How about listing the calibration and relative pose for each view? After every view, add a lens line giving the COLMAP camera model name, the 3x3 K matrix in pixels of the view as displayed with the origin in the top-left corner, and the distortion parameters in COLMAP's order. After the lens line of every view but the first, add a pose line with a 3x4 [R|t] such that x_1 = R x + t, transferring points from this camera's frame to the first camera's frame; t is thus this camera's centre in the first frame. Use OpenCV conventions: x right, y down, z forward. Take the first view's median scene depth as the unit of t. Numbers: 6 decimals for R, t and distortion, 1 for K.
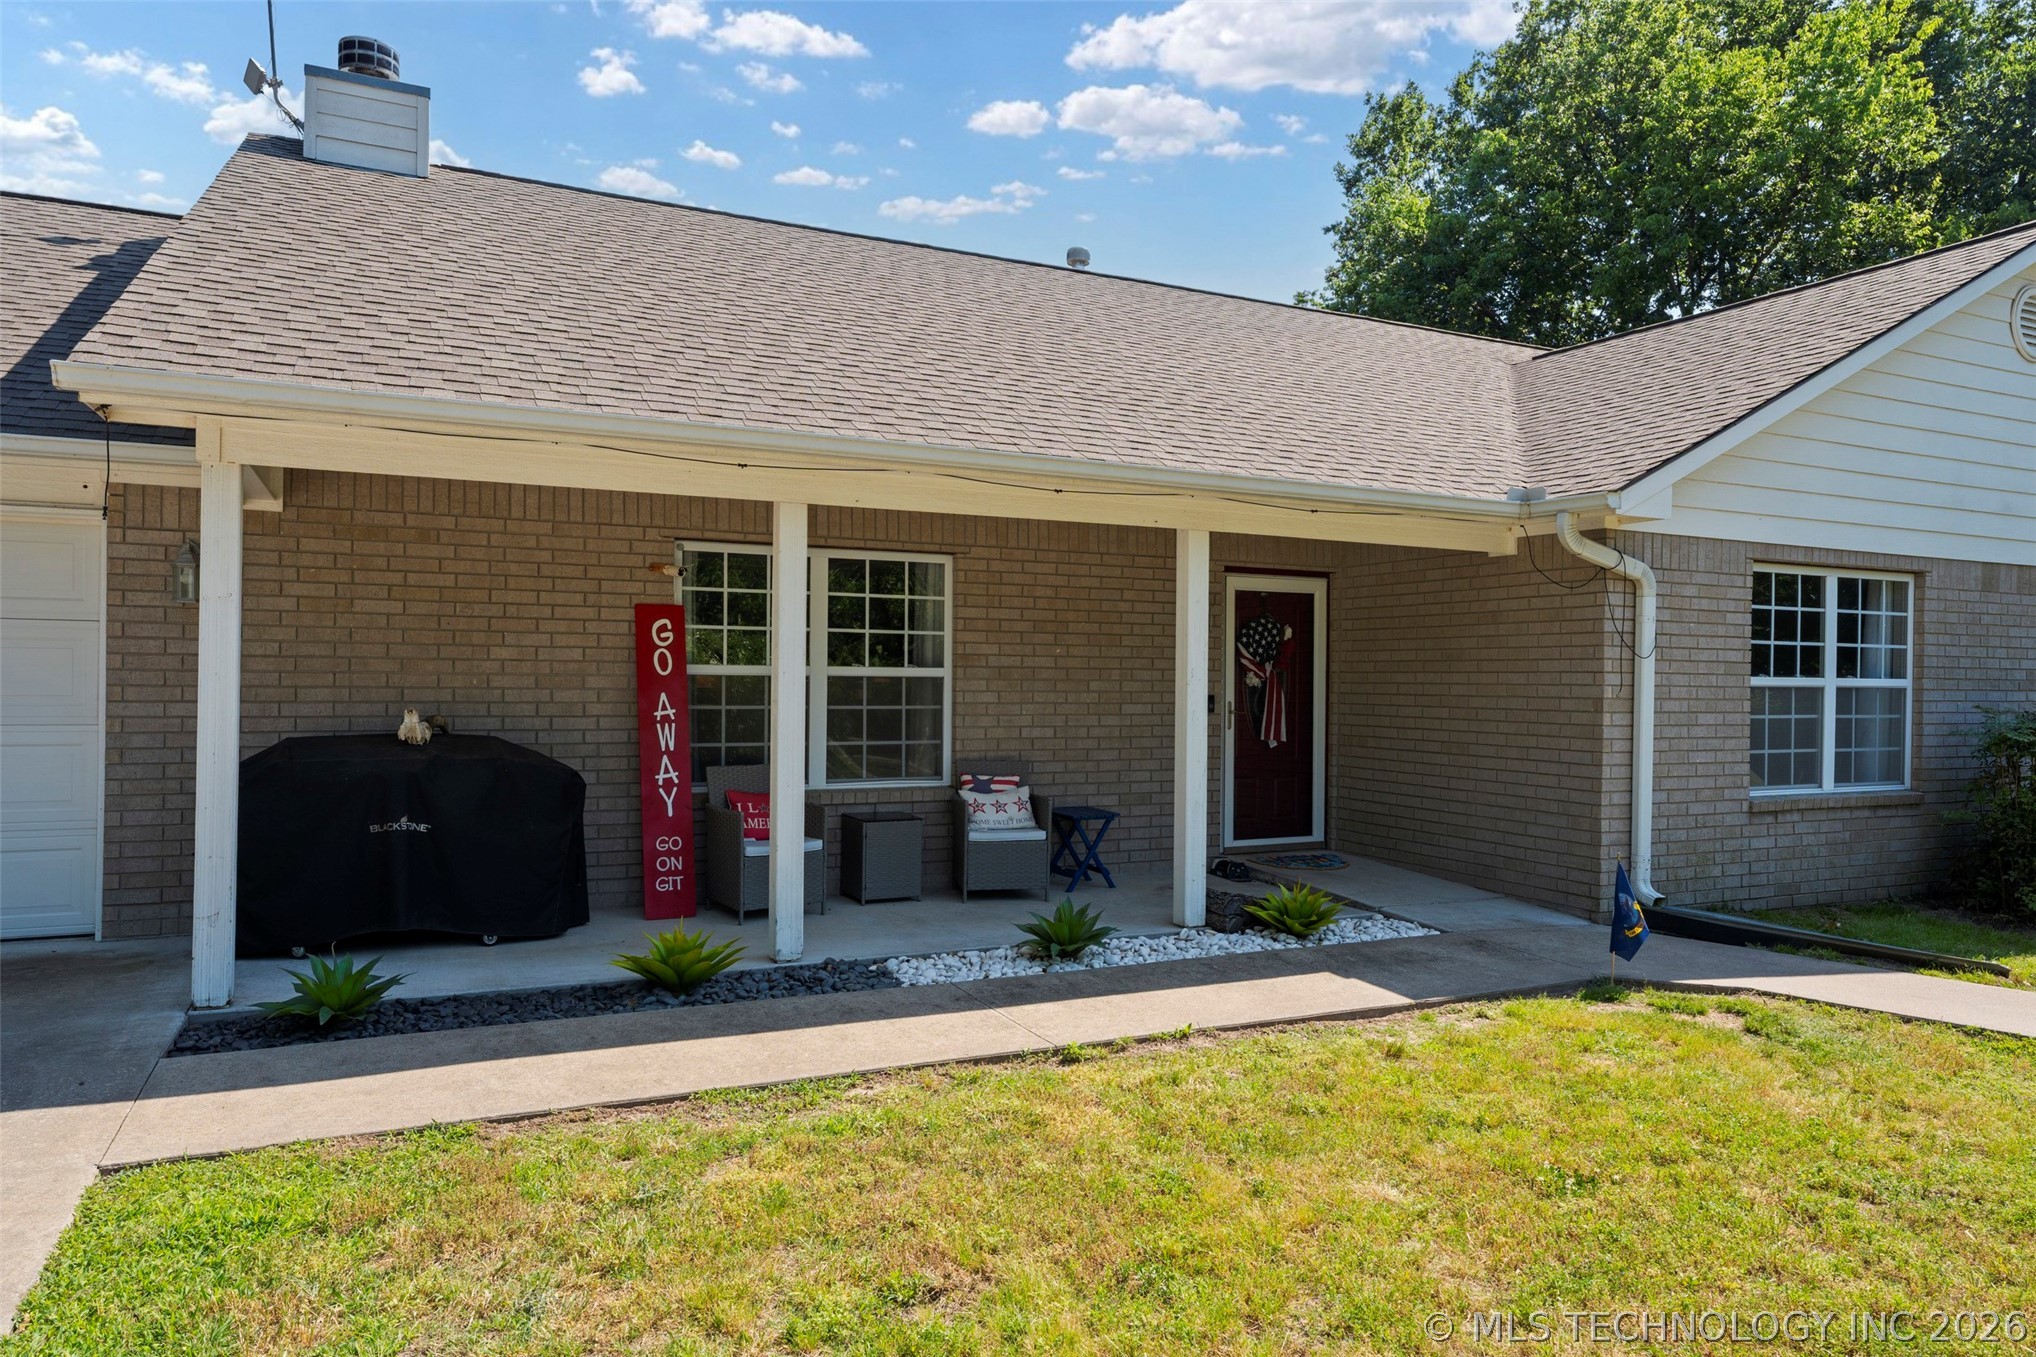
lens RADIAL K [[1314.1, 0, 1018.0], [0, 1314.1, 678.5], [0, 0, 1]] dist [0.012912, 0.000534]
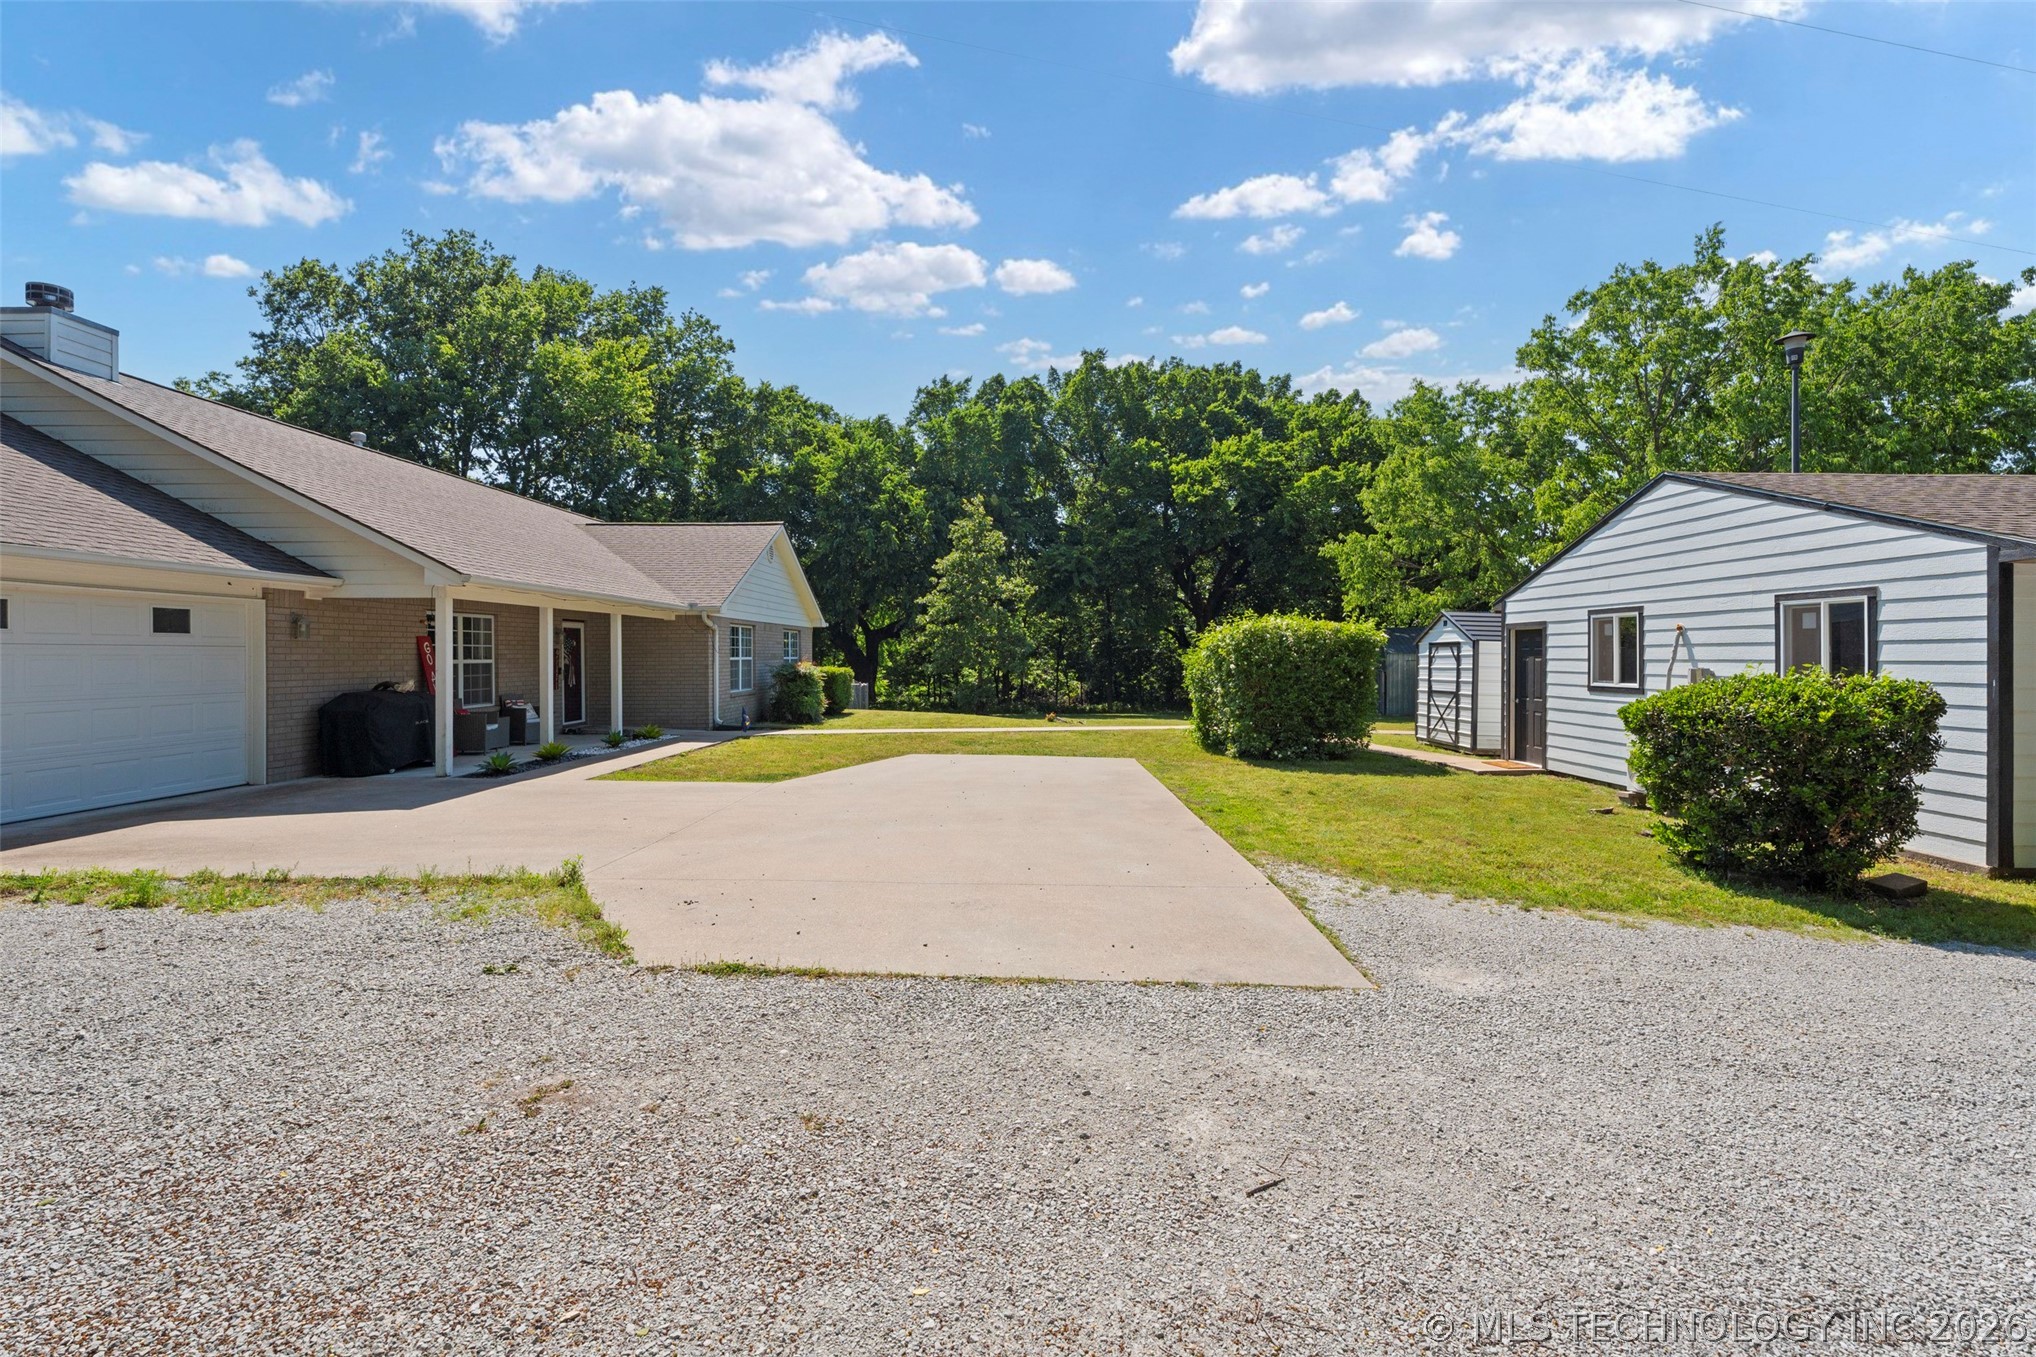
lens RADIAL K [[911.5, 0, 1022.7], [0, 911.5, 654.4], [0, 0, 1]] dist [0.002289, -0.000006]
pose [[0.447424, -0.014739, 0.894201, -1.152527], [0.009659, 0.999886, 0.011648, -0.027391], [-0.894270, 0.003425, 0.447515, -0.695898]]
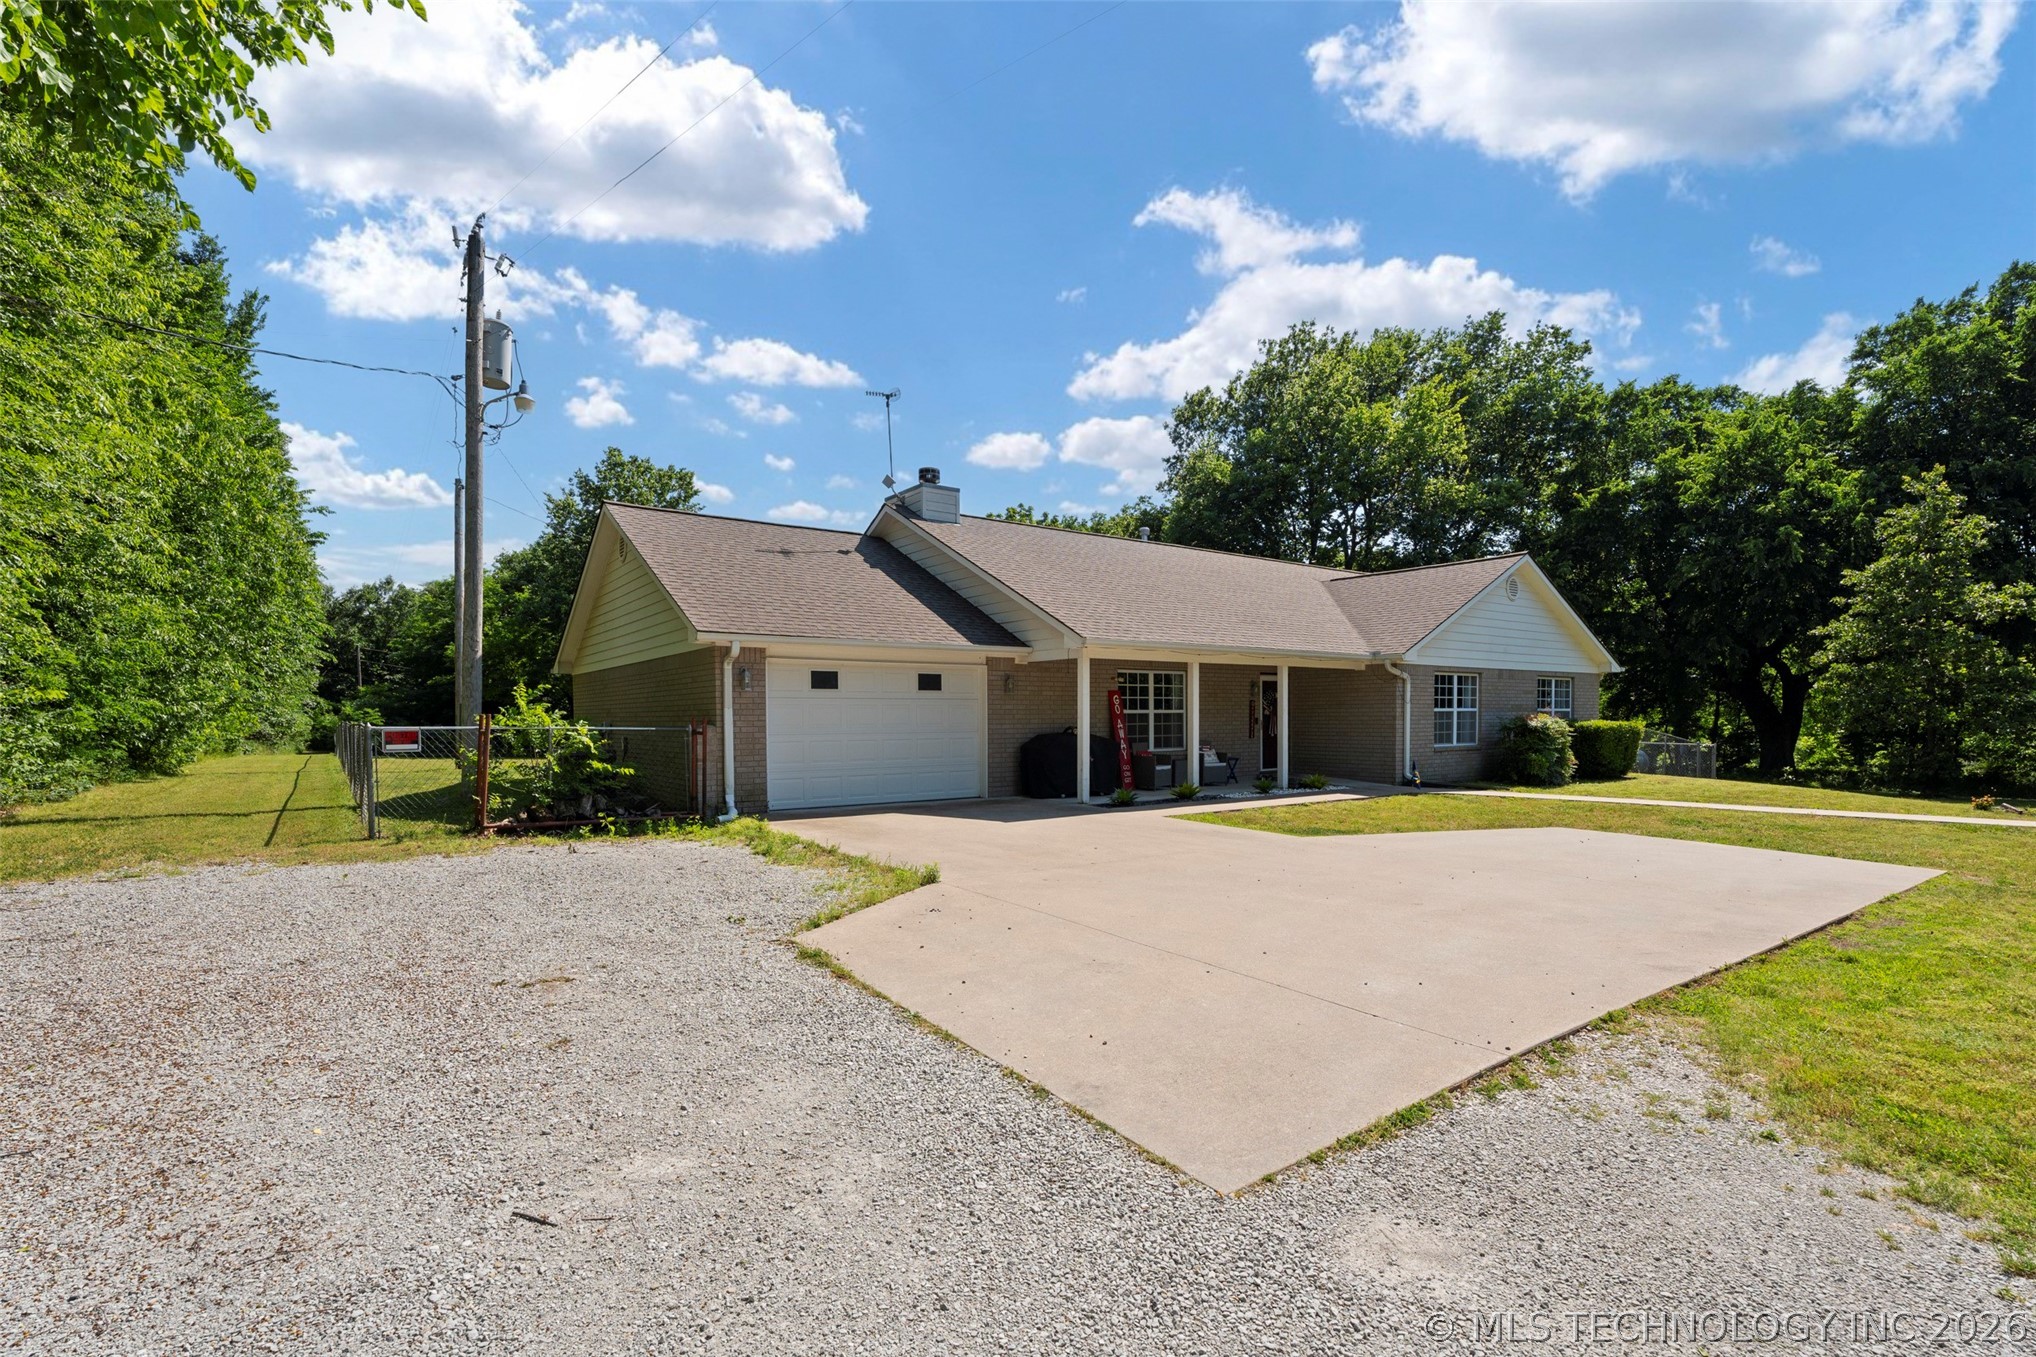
lens RADIAL K [[924.2, 0, 1021.5], [0, 924.2, 737.0], [0, 0, 1]] dist [0.003332, -0.000502]
pose [[0.984657, -0.021236, 0.173202, -0.752138], [0.016934, 0.999511, 0.026281, -0.007496], [-0.173675, -0.022945, 0.984536, -0.943626]]
